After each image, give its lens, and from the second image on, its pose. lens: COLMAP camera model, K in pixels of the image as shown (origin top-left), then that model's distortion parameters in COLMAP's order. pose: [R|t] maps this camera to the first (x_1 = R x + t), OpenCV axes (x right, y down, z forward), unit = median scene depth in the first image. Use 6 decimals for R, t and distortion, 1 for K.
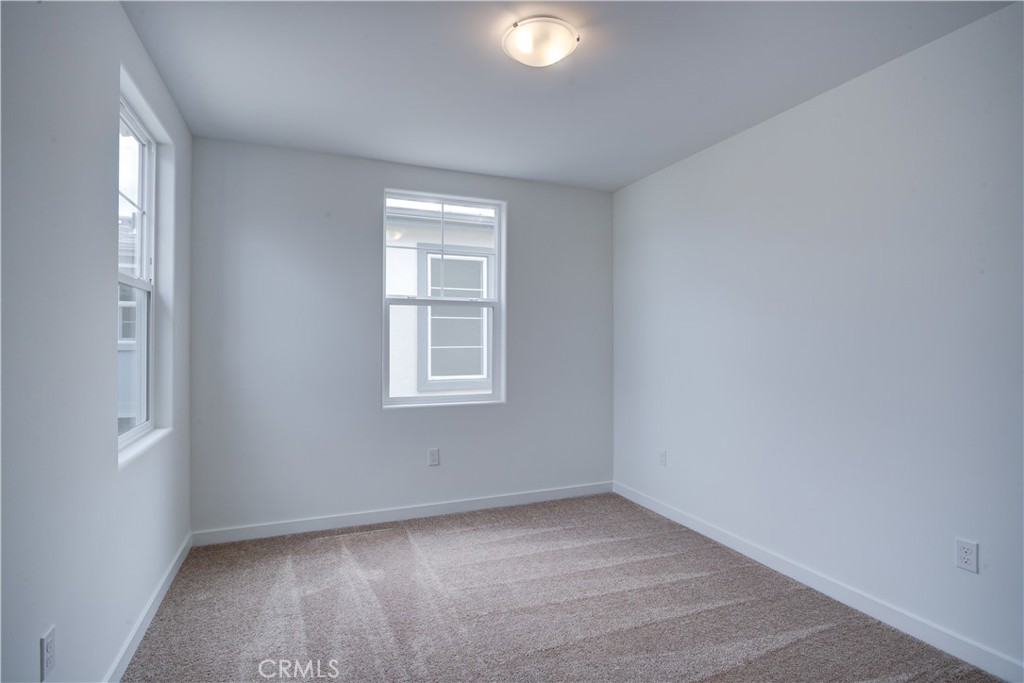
lens RADIAL K [[495.7, 0, 512.0], [0, 495.7, 341.5], [0, 0, 1]] dist [-0.004195, 0.000405]
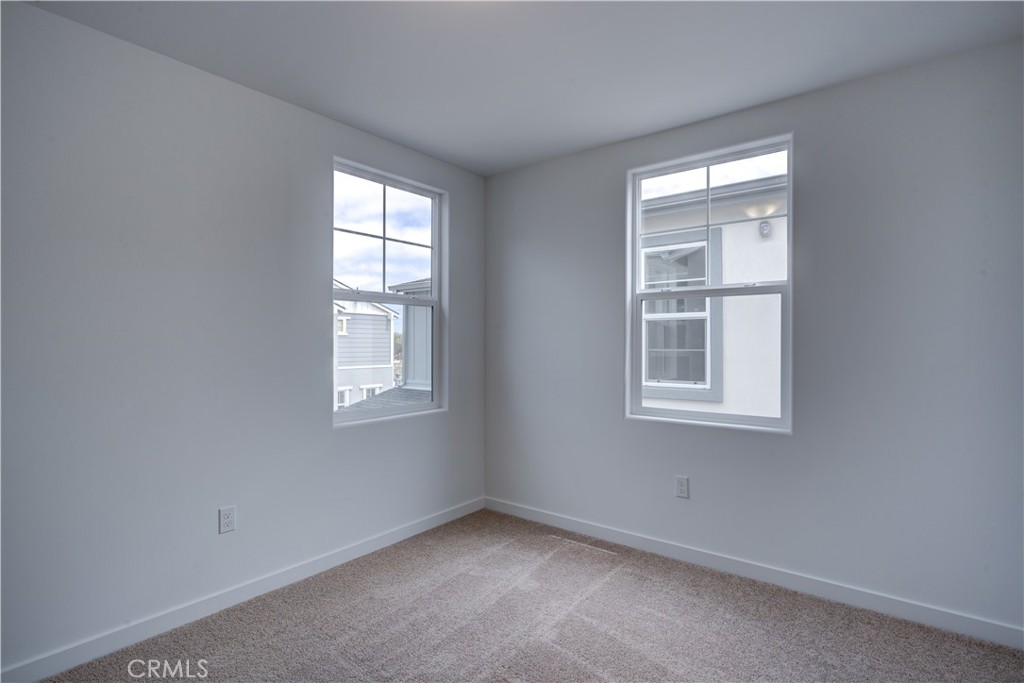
lens RADIAL K [[508.1, 0, 512.0], [0, 508.1, 341.5], [0, 0, 1]] dist [-0.000230, 0.000440]
pose [[0.505118, 0.000603, -0.863050, 0.459673], [0.002393, 0.999995, 0.002099, -0.005781], [0.863047, -0.003126, 0.505114, 0.387252]]
